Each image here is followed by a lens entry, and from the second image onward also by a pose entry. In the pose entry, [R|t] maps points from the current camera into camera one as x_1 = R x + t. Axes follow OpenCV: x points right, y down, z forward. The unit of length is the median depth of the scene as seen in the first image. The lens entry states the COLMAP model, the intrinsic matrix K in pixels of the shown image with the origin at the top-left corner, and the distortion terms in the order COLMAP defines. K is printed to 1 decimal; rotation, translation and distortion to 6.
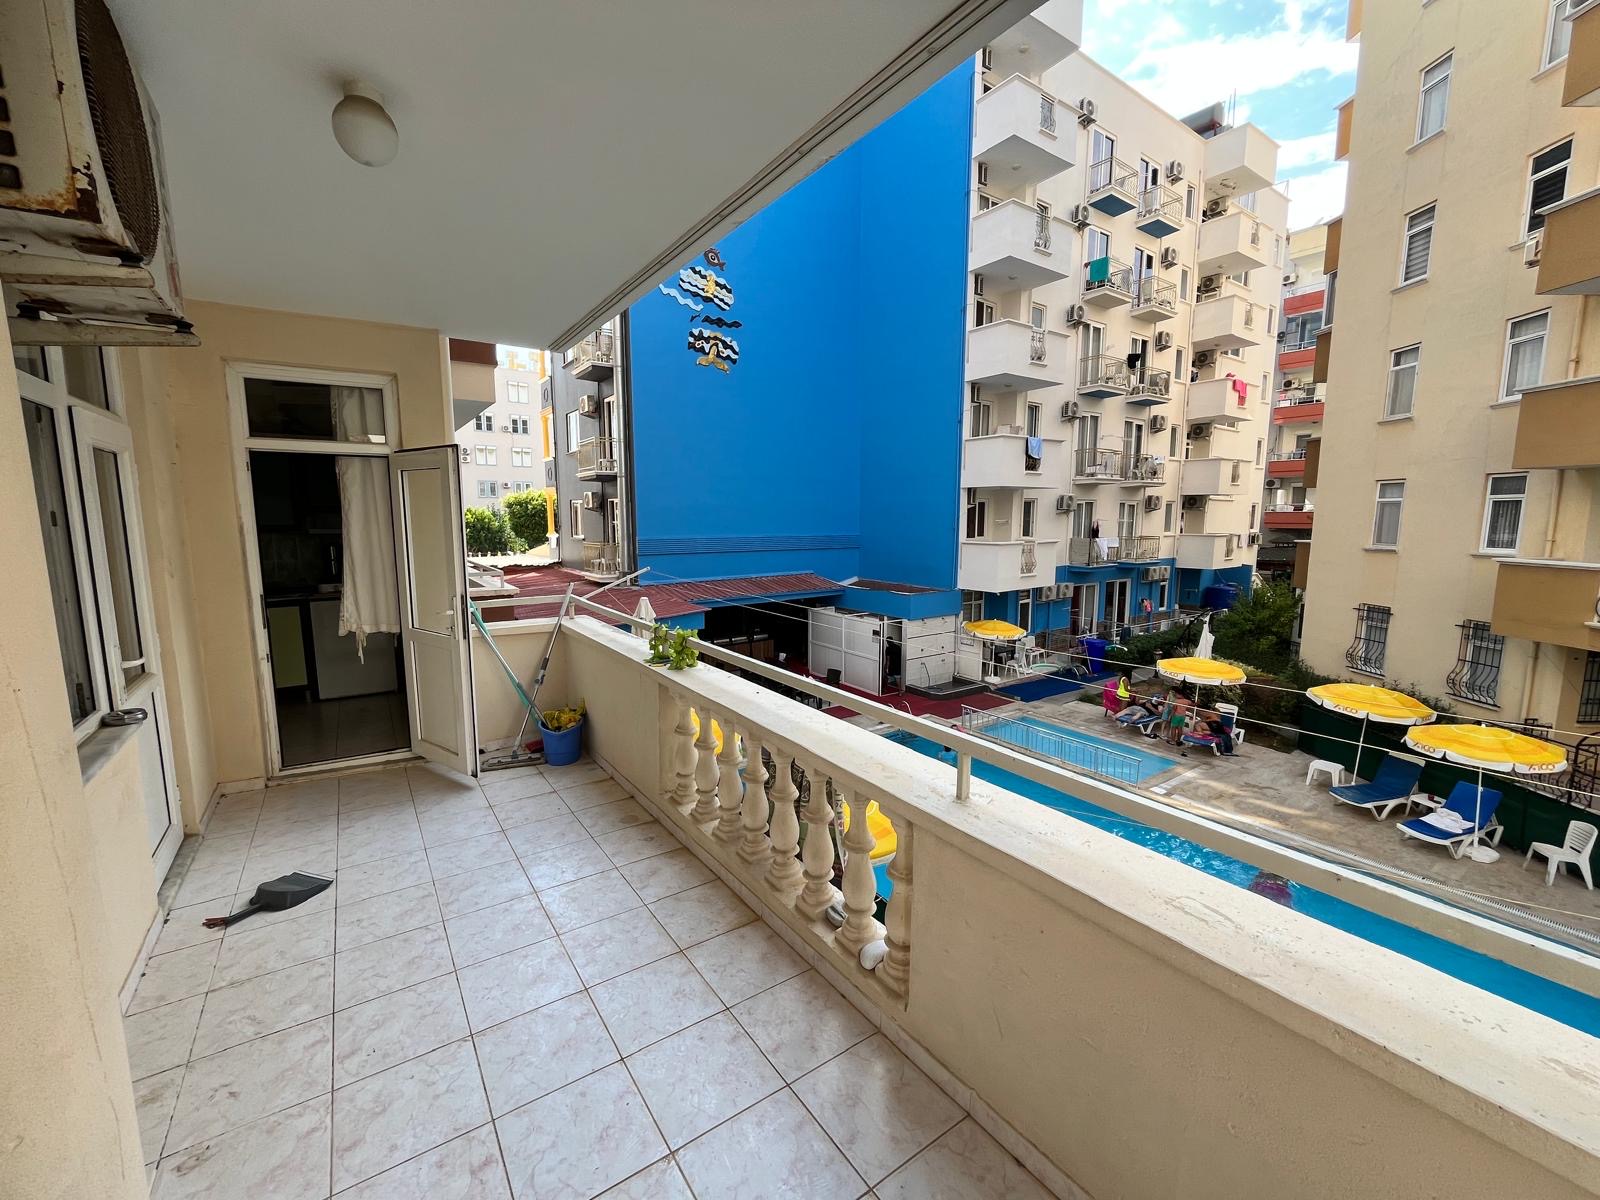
lens RADIAL K [[651.2, 0, 797.1], [0, 651.2, 600.7], [0, 0, 1]] dist [-0.001482, 0.000050]
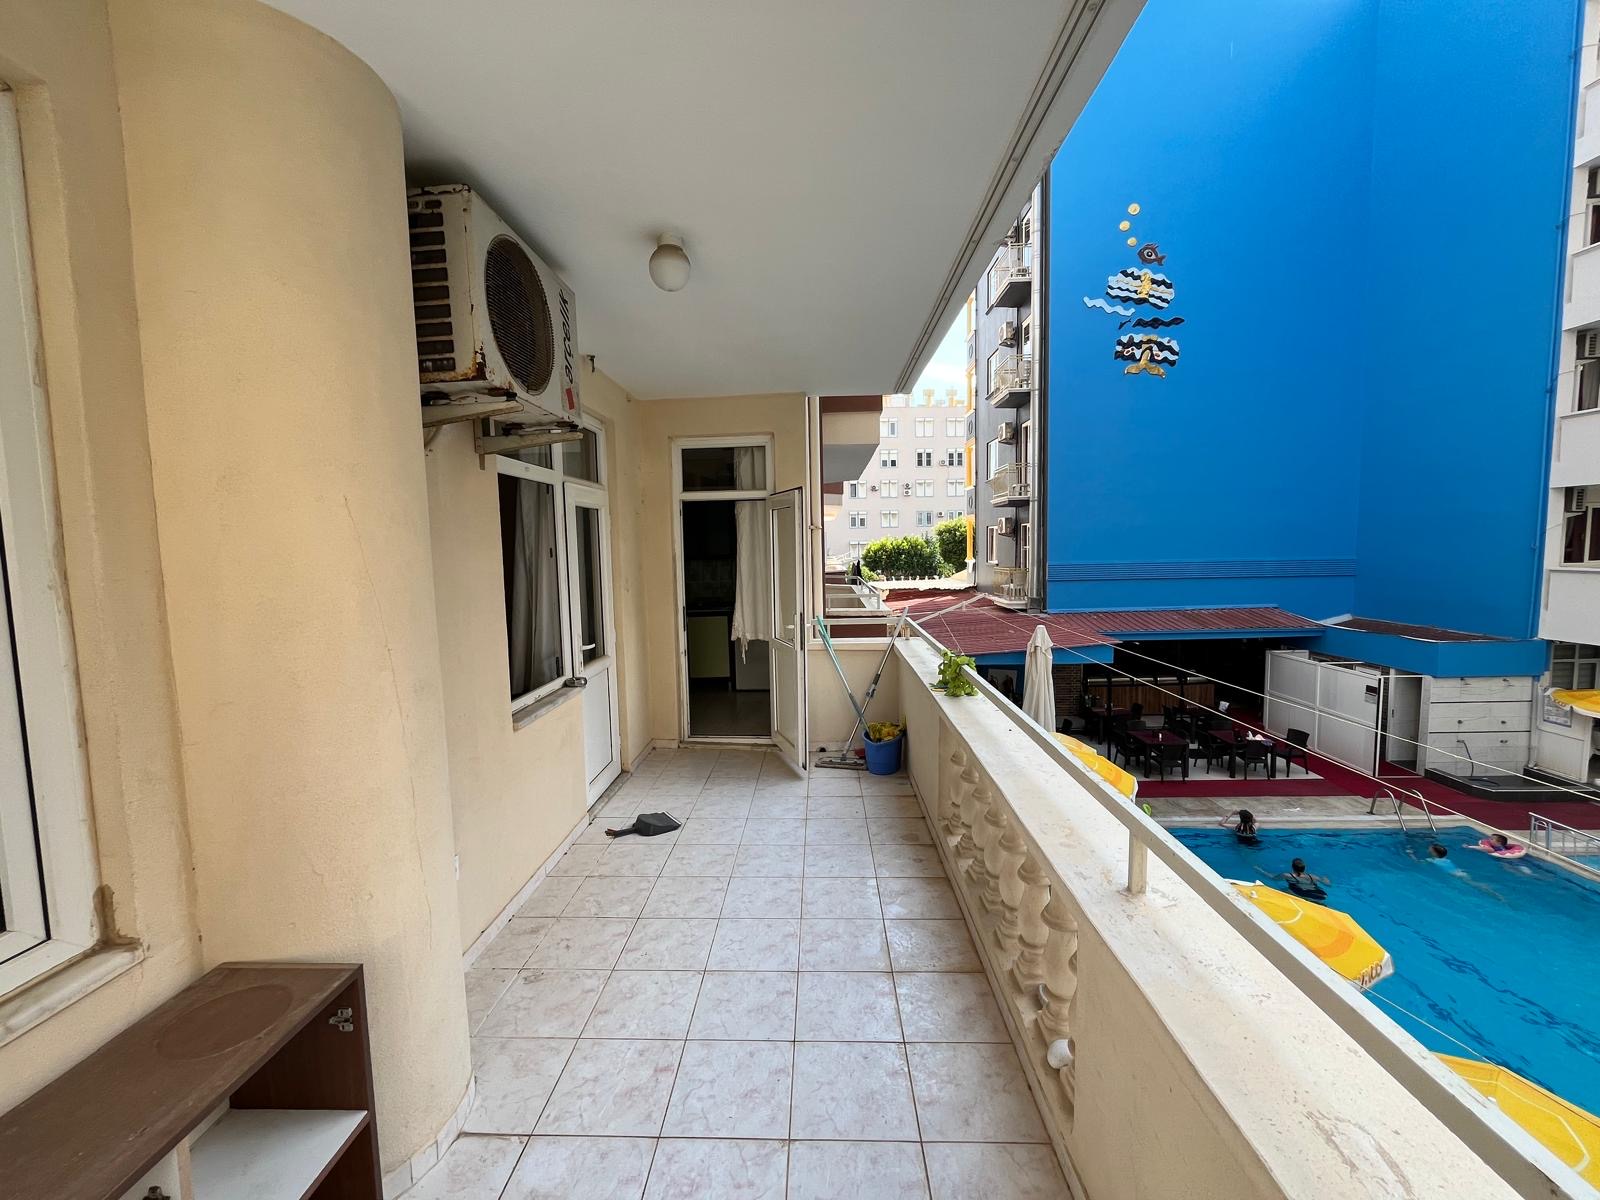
lens RADIAL K [[651.2, 0, 797.3], [0, 651.2, 600.5], [0, 0, 1]] dist [-0.001482, 0.000050]
pose [[0.803072, 0.033028, -0.594966, 0.159906], [-0.056027, 0.998225, -0.020210, -0.005447], [0.593243, 0.049564, 0.803497, 0.039932]]
